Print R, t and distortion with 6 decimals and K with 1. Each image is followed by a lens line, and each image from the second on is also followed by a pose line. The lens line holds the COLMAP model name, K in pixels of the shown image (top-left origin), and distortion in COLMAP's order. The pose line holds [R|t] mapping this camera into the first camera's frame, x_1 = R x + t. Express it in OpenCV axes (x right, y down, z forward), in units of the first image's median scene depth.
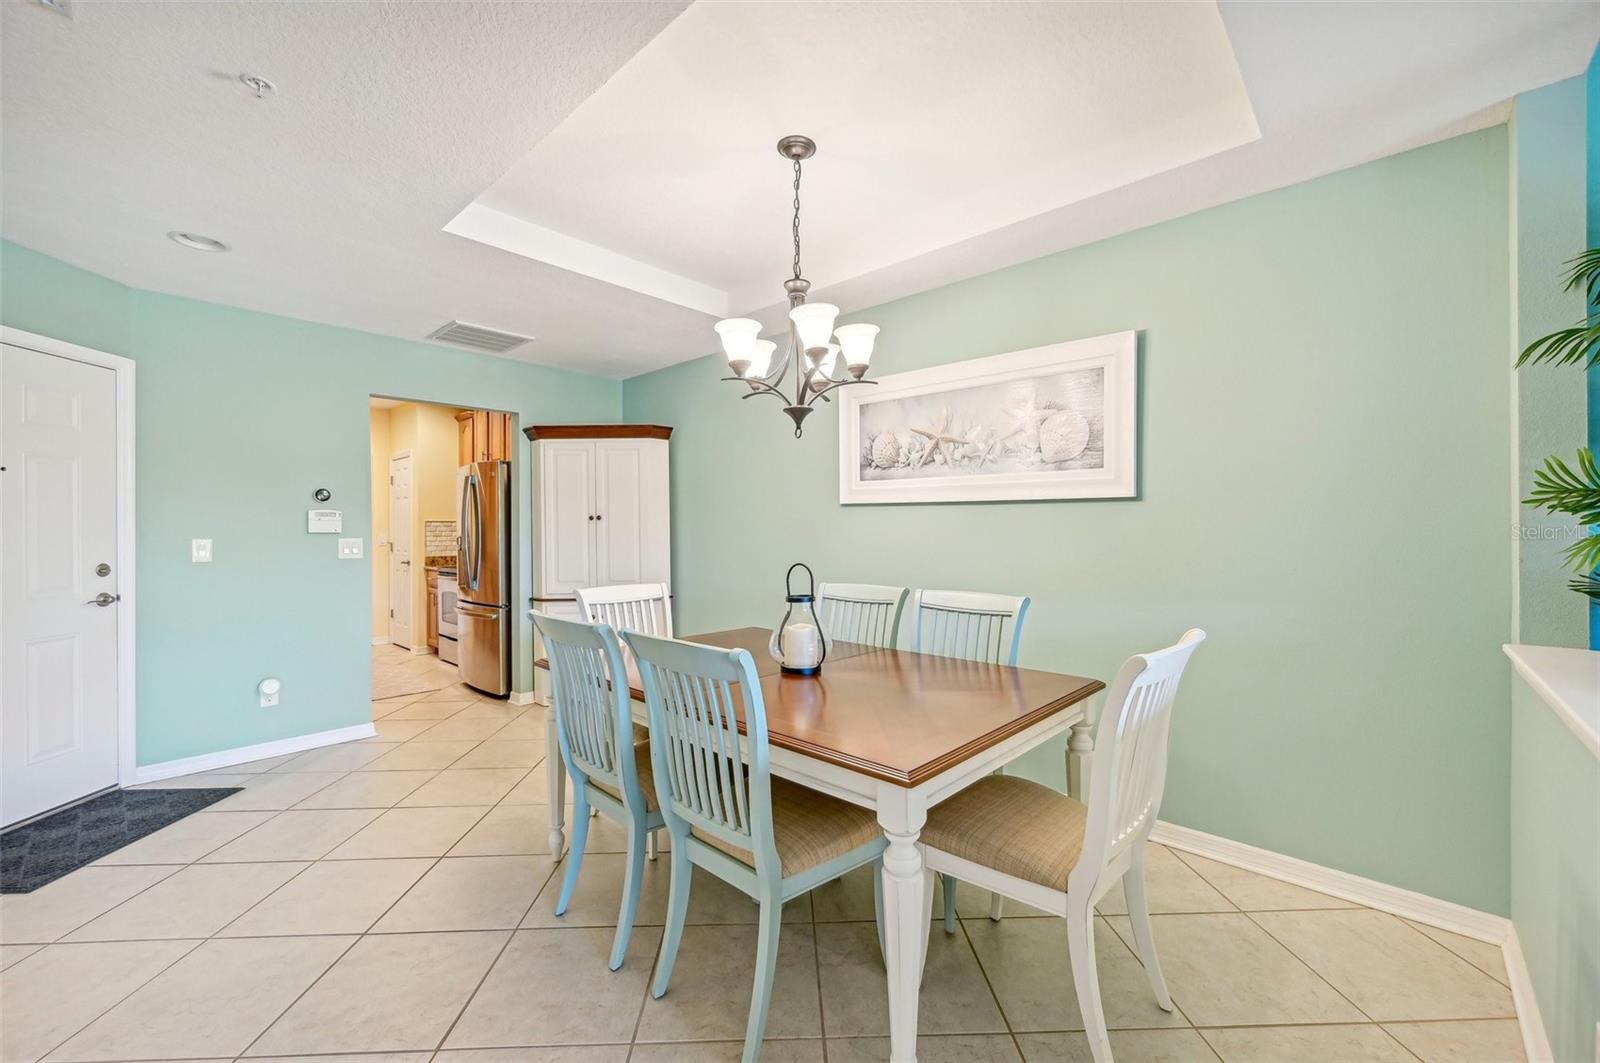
lens RADIAL K [[648.2, 0, 801.2], [0, 648.2, 530.6], [0, 0, 1]] dist [-0.000523, 0.000059]
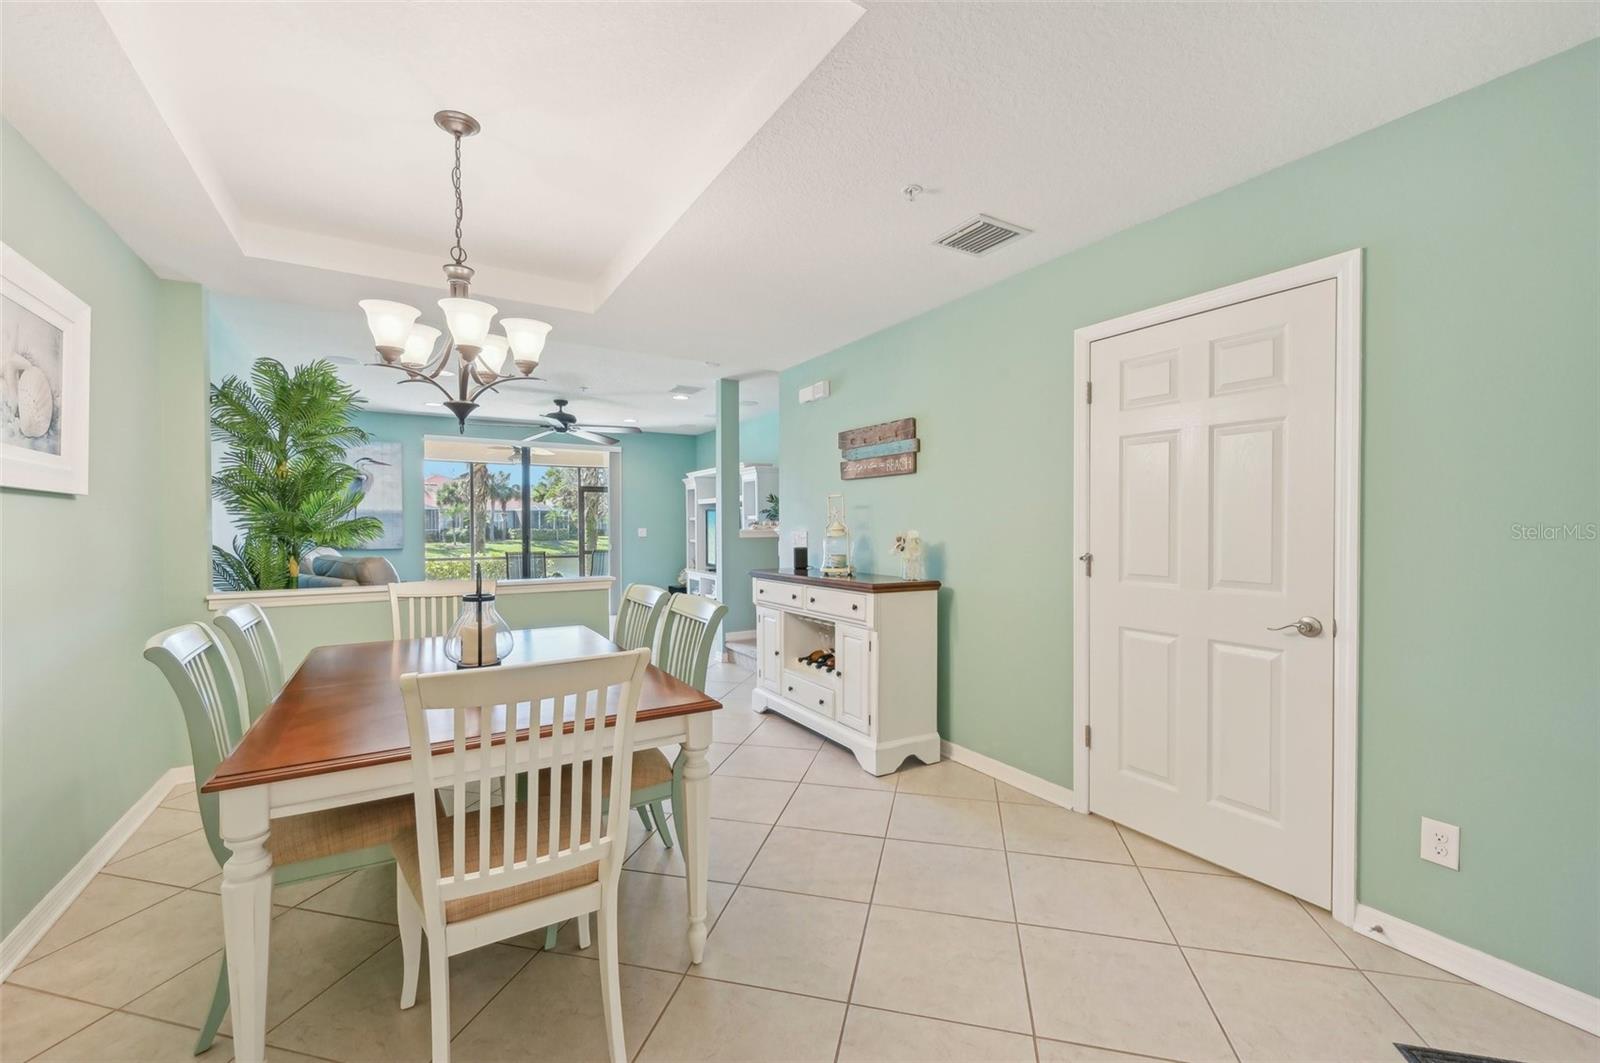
lens RADIAL K [[648.2, 0, 802.1], [0, 648.2, 530.9], [0, 0, 1]] dist [-0.000523, 0.000059]
pose [[-0.965776, 0.002107, 0.259368, -0.473147], [0.005391, 0.999914, 0.011952, -0.005776], [-0.259320, 0.012941, -0.965705, 1.149196]]
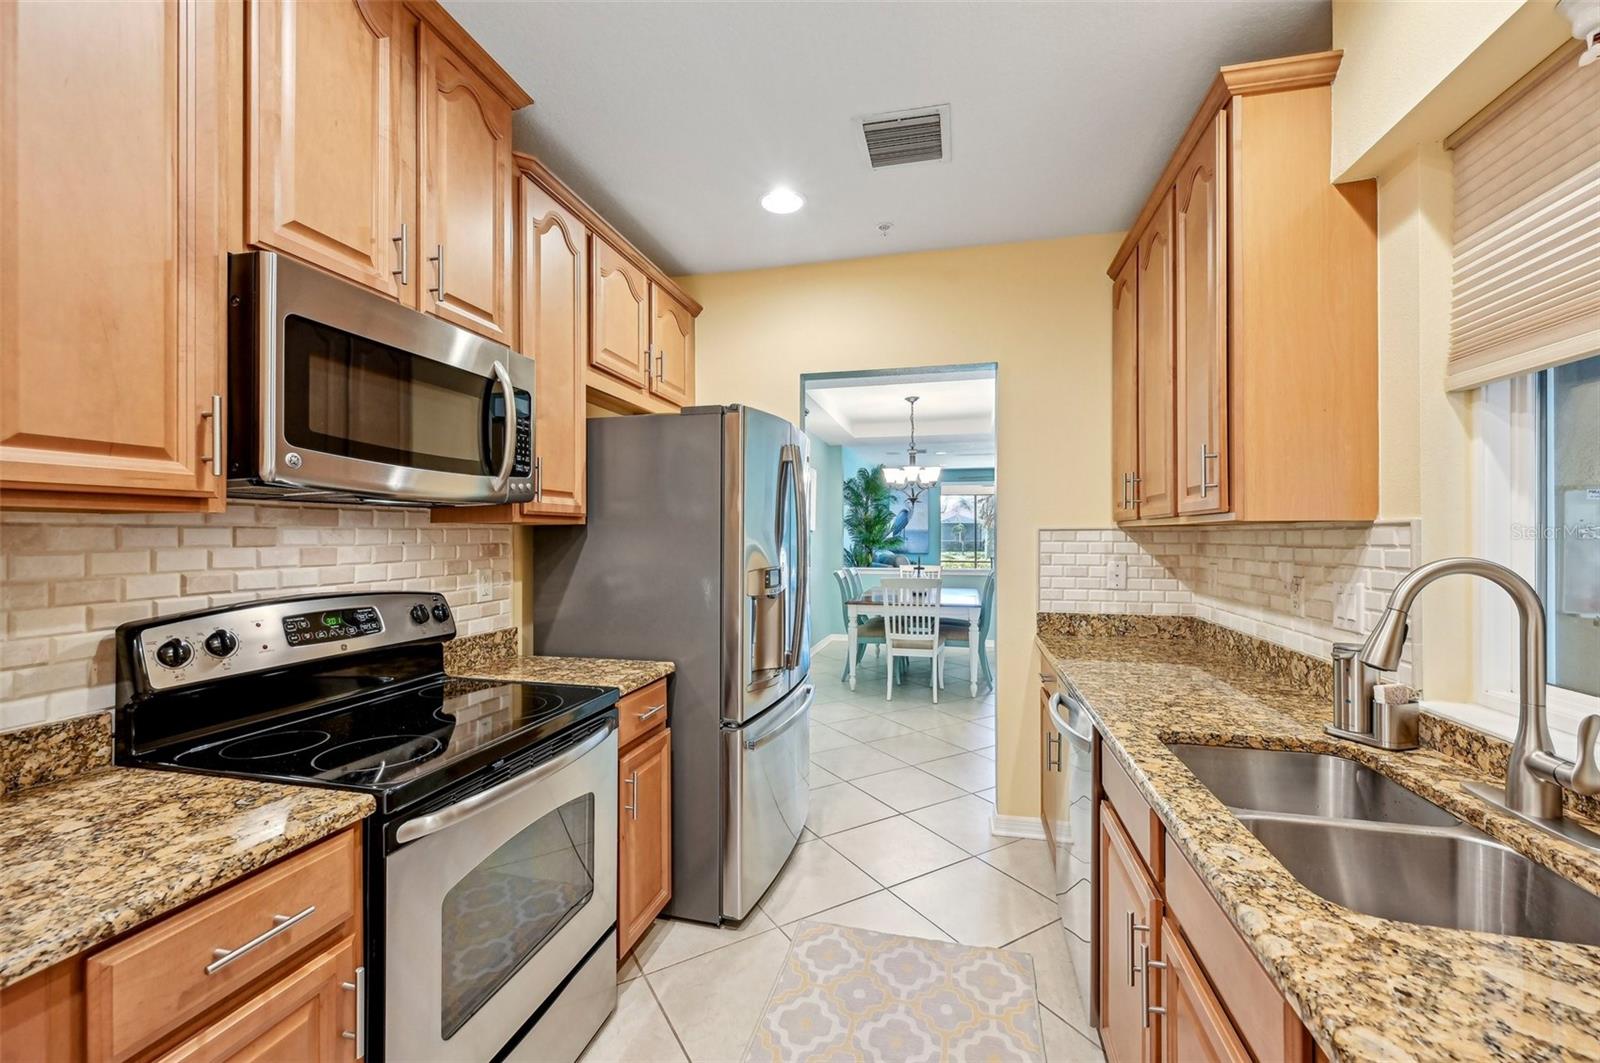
lens RADIAL K [[648.2, 0, 803.3], [0, 648.2, 532.4], [0, 0, 1]] dist [-0.000523, 0.000059]
pose [[-0.495744, 0.008626, 0.868426, -1.337603], [0.004461, 0.999963, -0.007386, -0.016920], [-0.868457, 0.000212, -0.495764, 1.735355]]
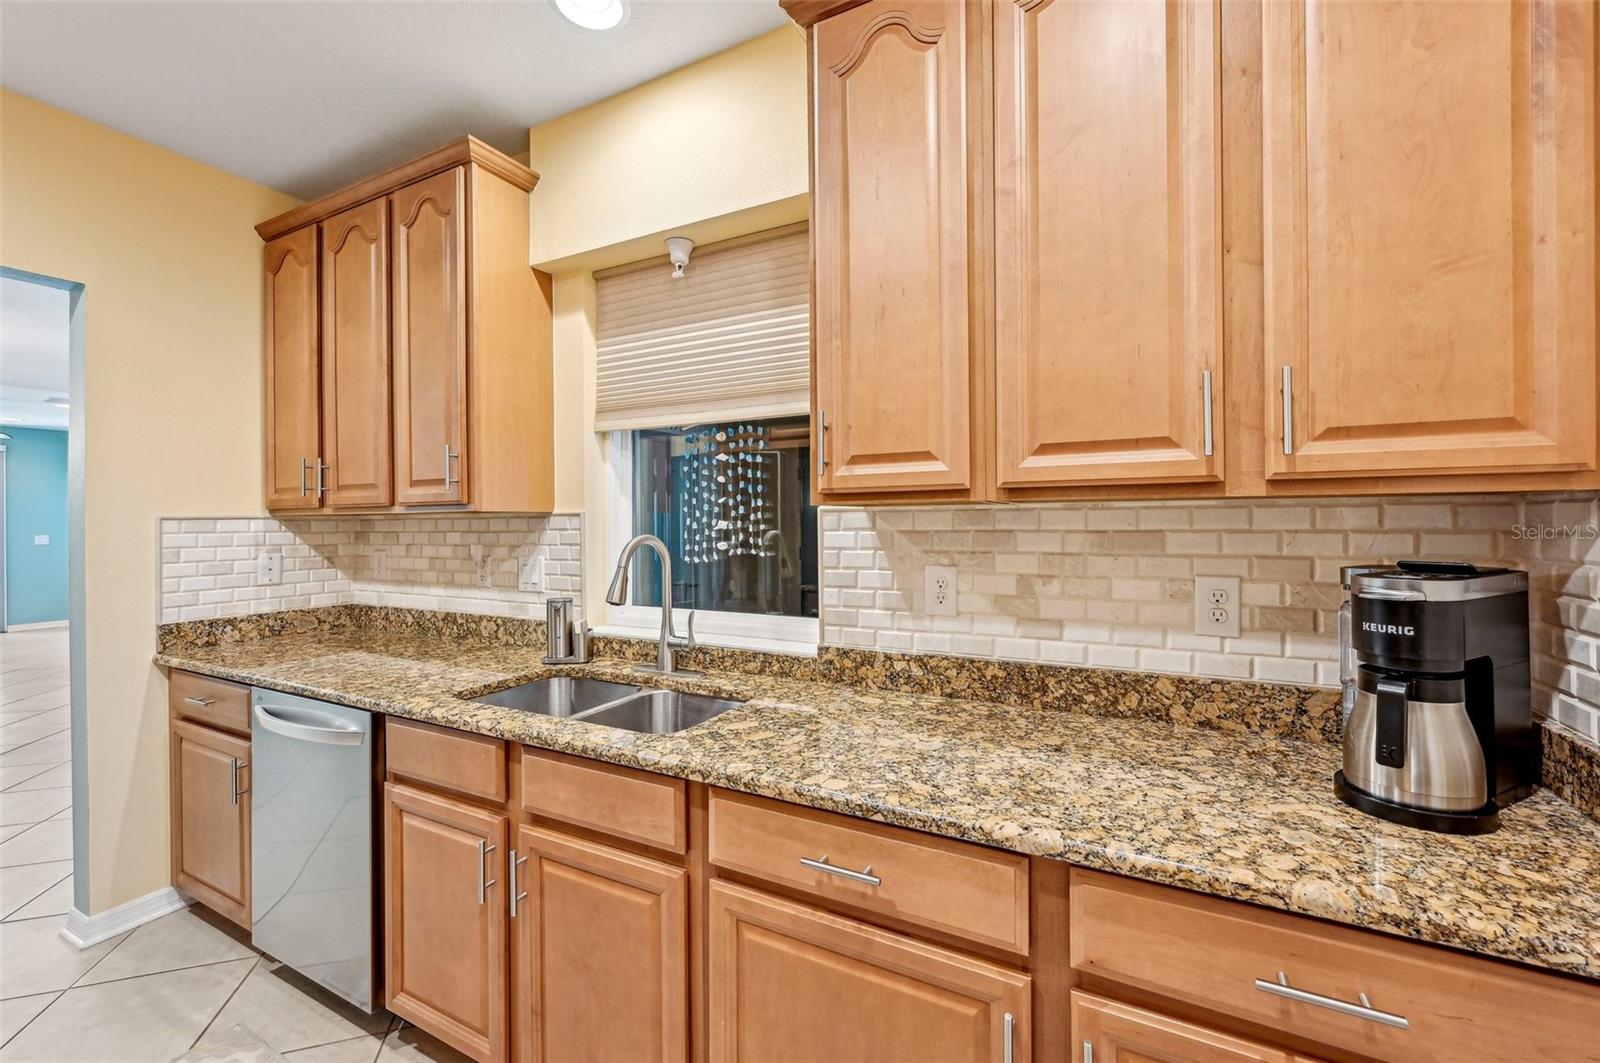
lens RADIAL K [[648.2, 0, 813.2], [0, 648.2, 524.2], [0, 0, 1]] dist [-0.000523, 0.000059]
pose [[-0.959466, 0.014605, -0.281445, -1.219630], [0.012259, 0.999874, 0.010095, -0.017940], [0.281557, 0.006236, -0.959524, 1.854681]]
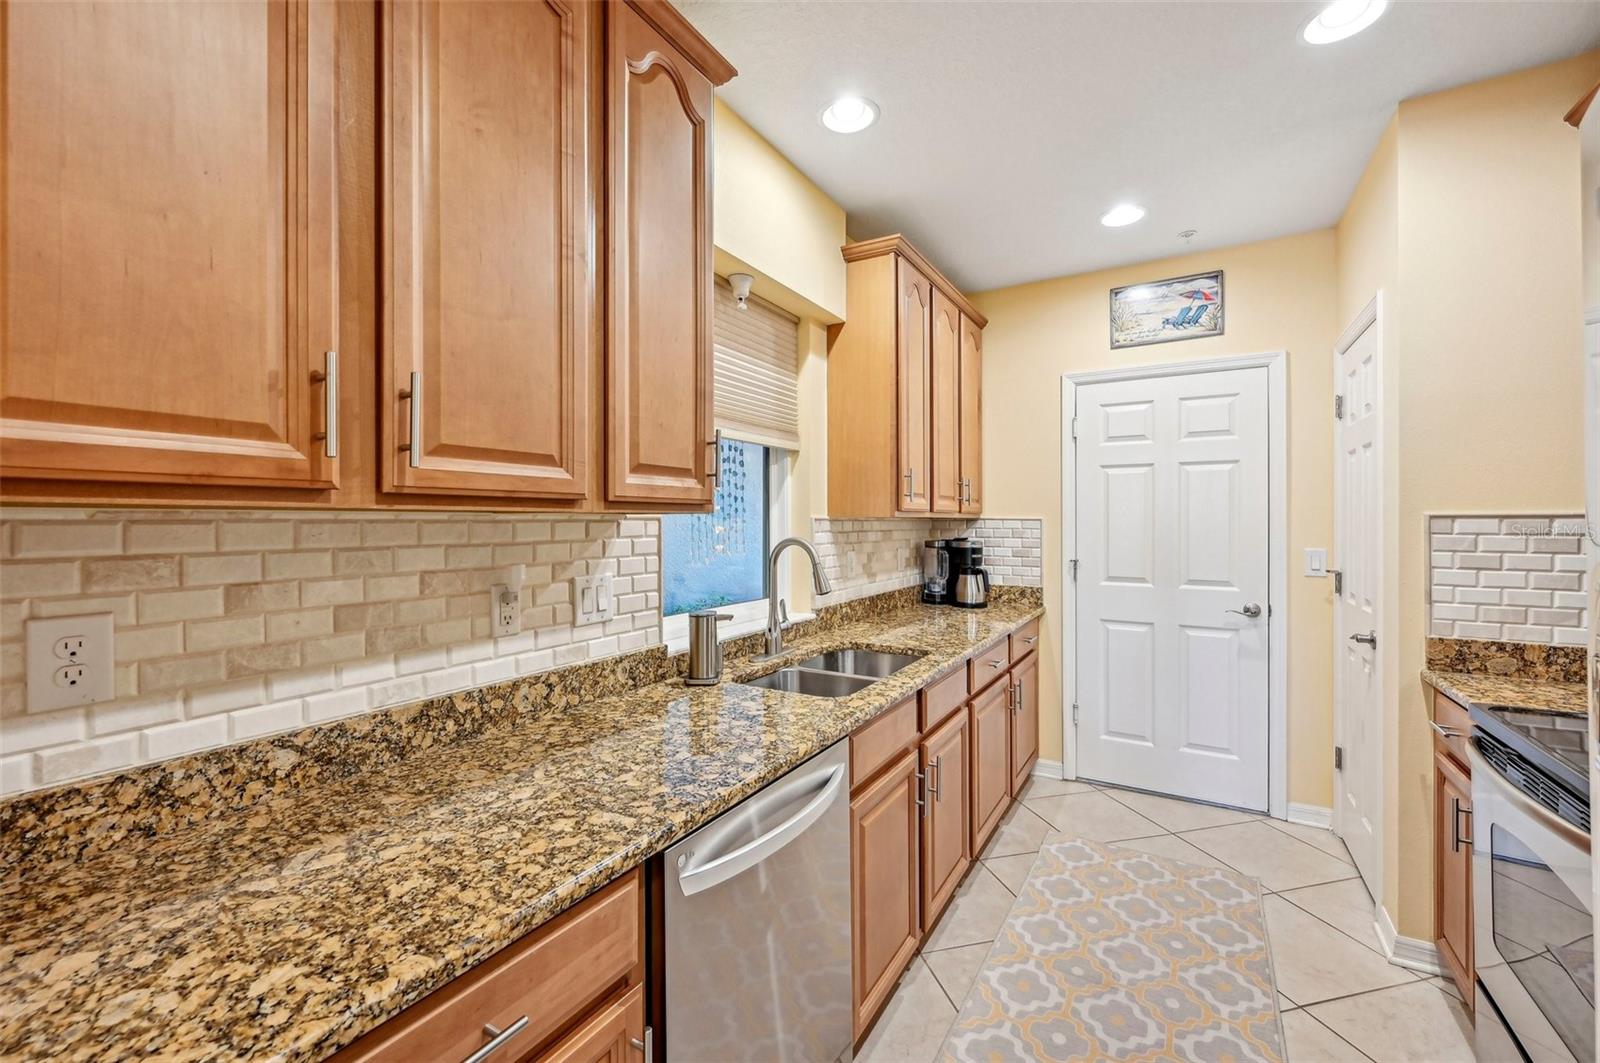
lens RADIAL K [[648.2, 0, 805.7], [0, 648.2, 518.6], [0, 0, 1]] dist [-0.000523, 0.000059]
pose [[0.221087, -0.000123, -0.975254, -0.663849], [-0.002342, 0.999997, -0.000657, -0.022972], [0.975251, 0.002429, 0.221086, 1.229238]]
